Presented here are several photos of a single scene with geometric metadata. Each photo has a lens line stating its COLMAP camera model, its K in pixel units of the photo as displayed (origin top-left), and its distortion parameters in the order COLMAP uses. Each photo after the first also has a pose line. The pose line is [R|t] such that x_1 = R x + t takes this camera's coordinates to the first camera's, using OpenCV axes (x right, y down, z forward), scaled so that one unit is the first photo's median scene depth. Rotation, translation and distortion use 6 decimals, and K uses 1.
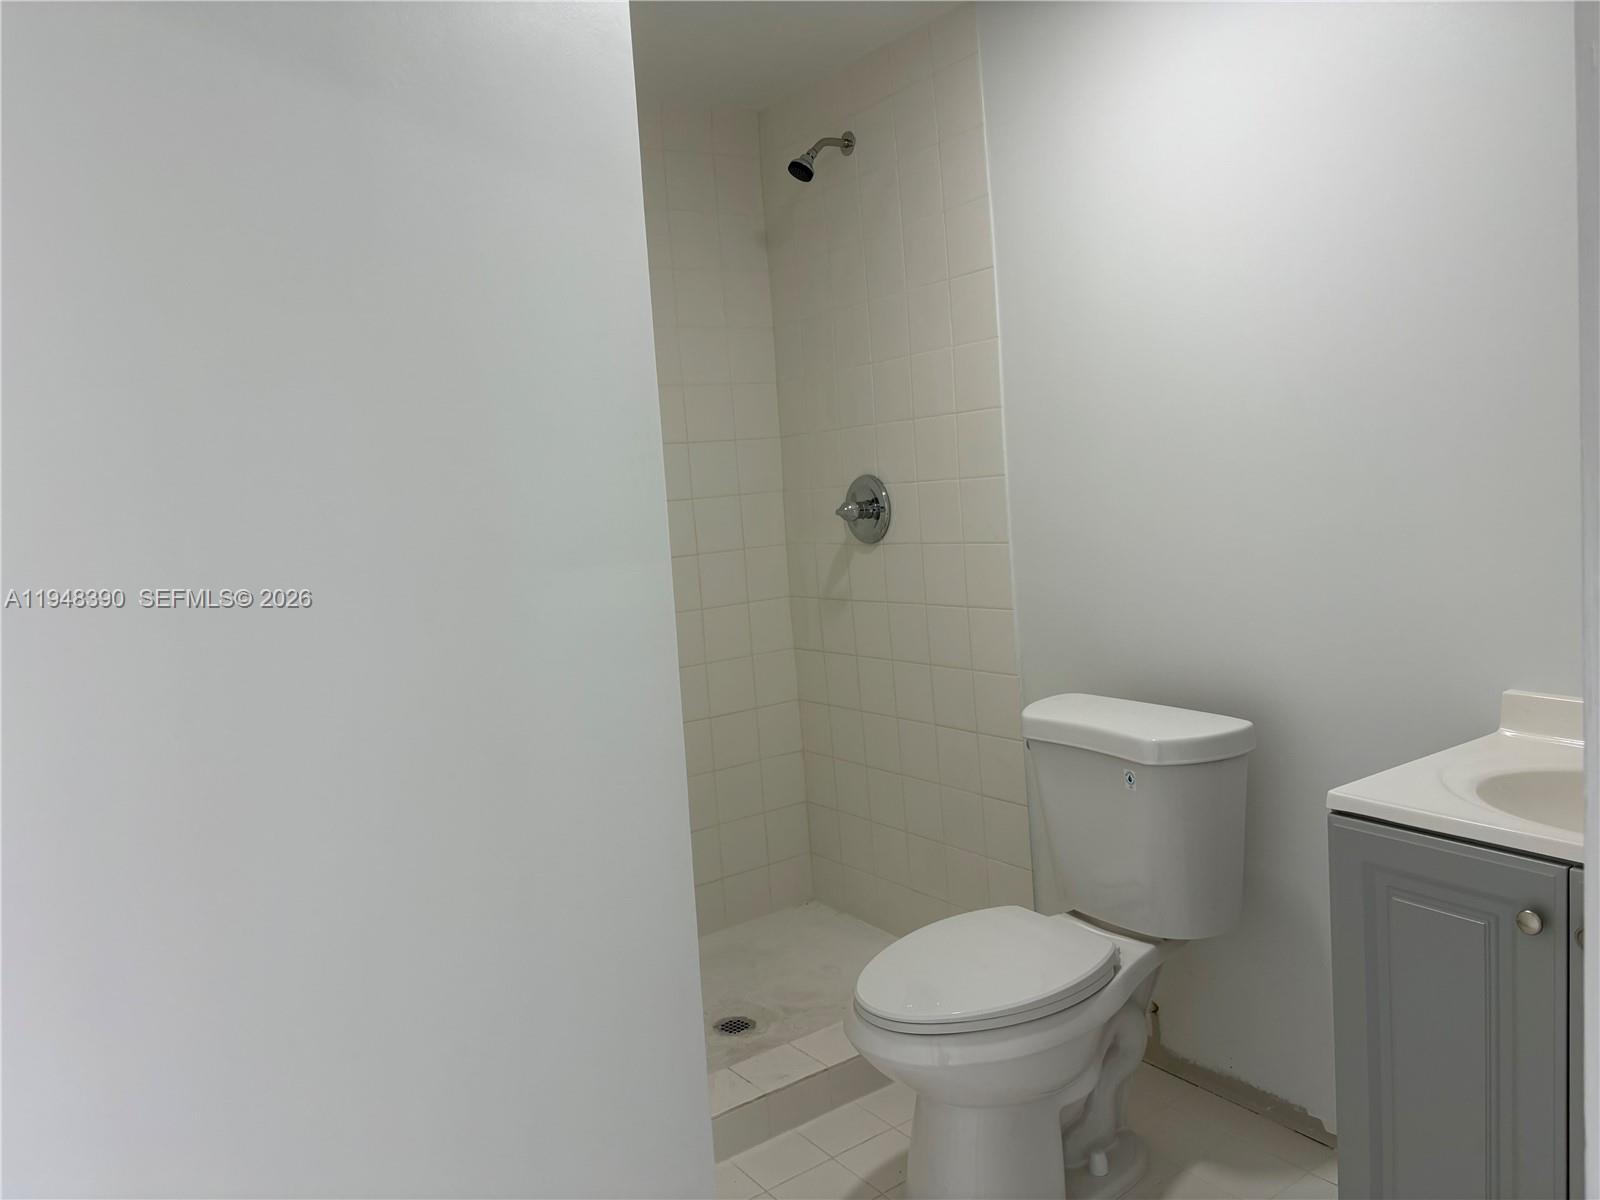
lens RADIAL K [[1200.0, 0, 798.1], [0, 1200.0, 613.3], [0, 0, 1]] dist [0.019446, -0.042846]
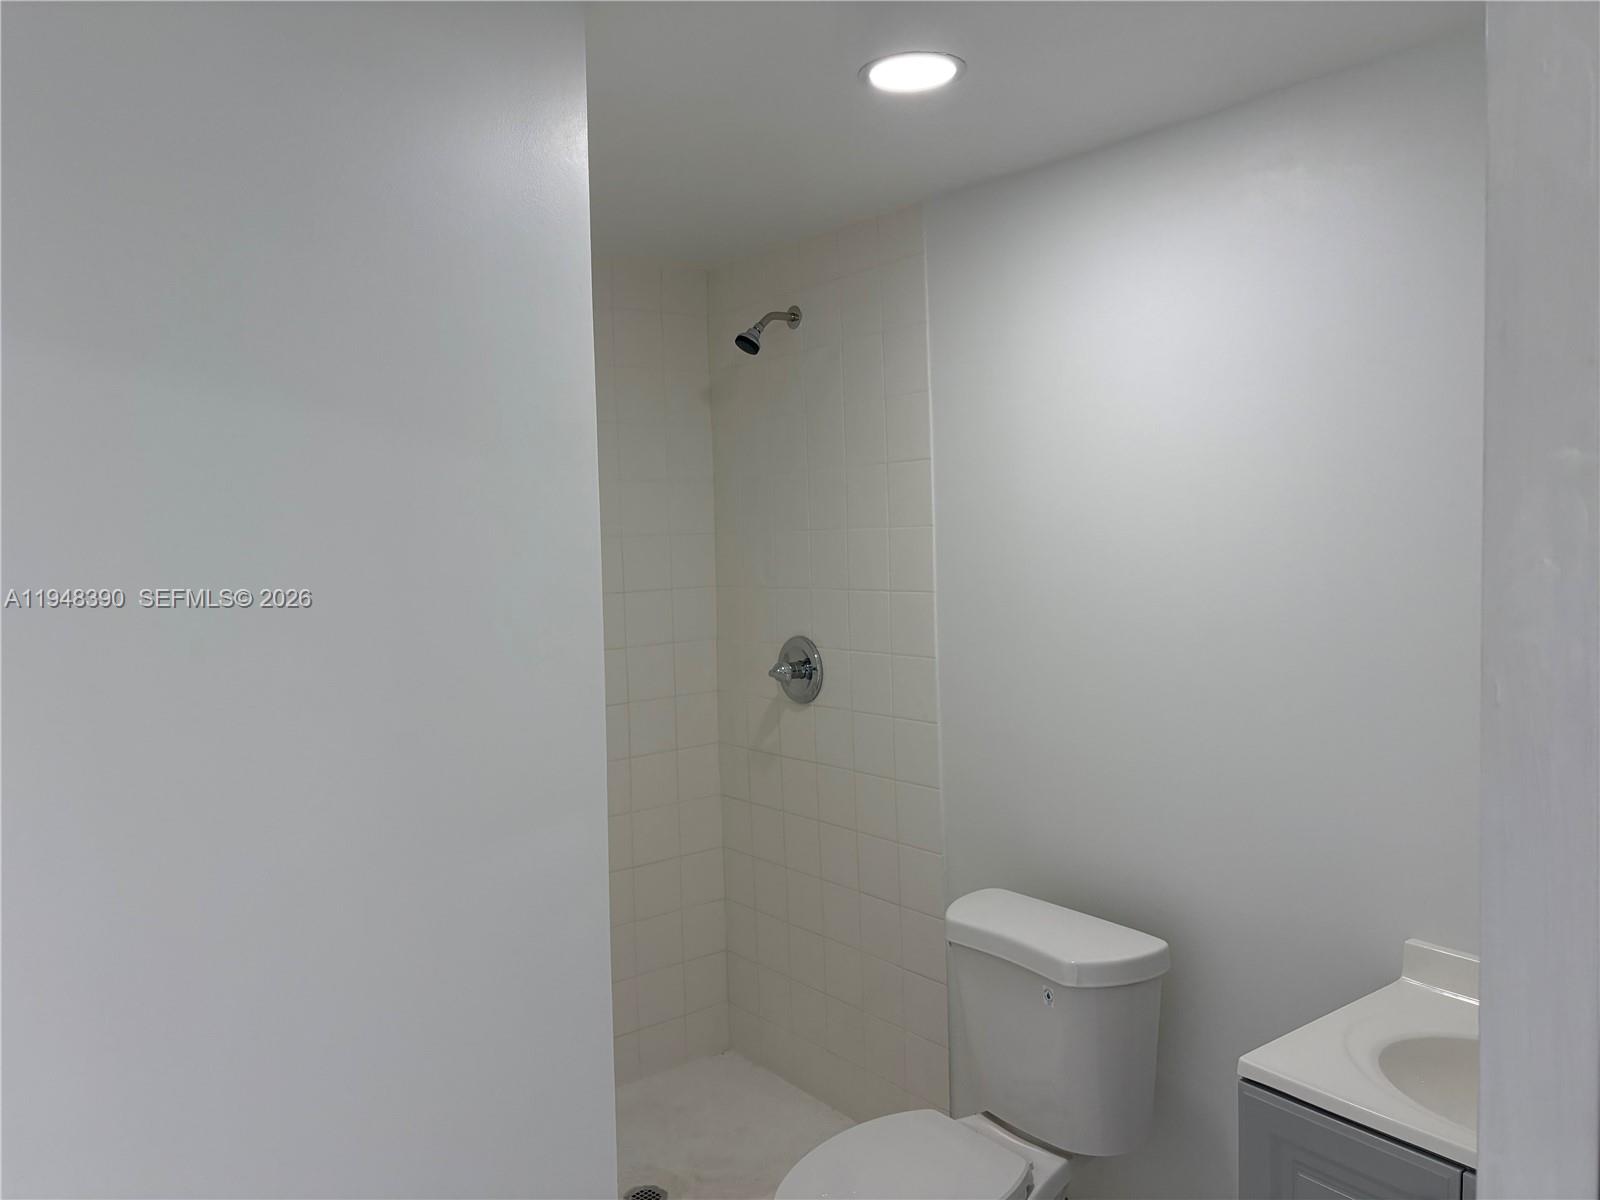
lens RADIAL K [[1200.0, 0, 790.9], [0, 1200.0, 584.7], [0, 0, 1]] dist [0.019446, -0.042846]
pose [[0.997617, 0.041001, 0.055493, -0.009887], [-0.038501, 0.998227, -0.045391, -0.130266], [-0.057256, 0.043146, 0.997427, -0.013771]]
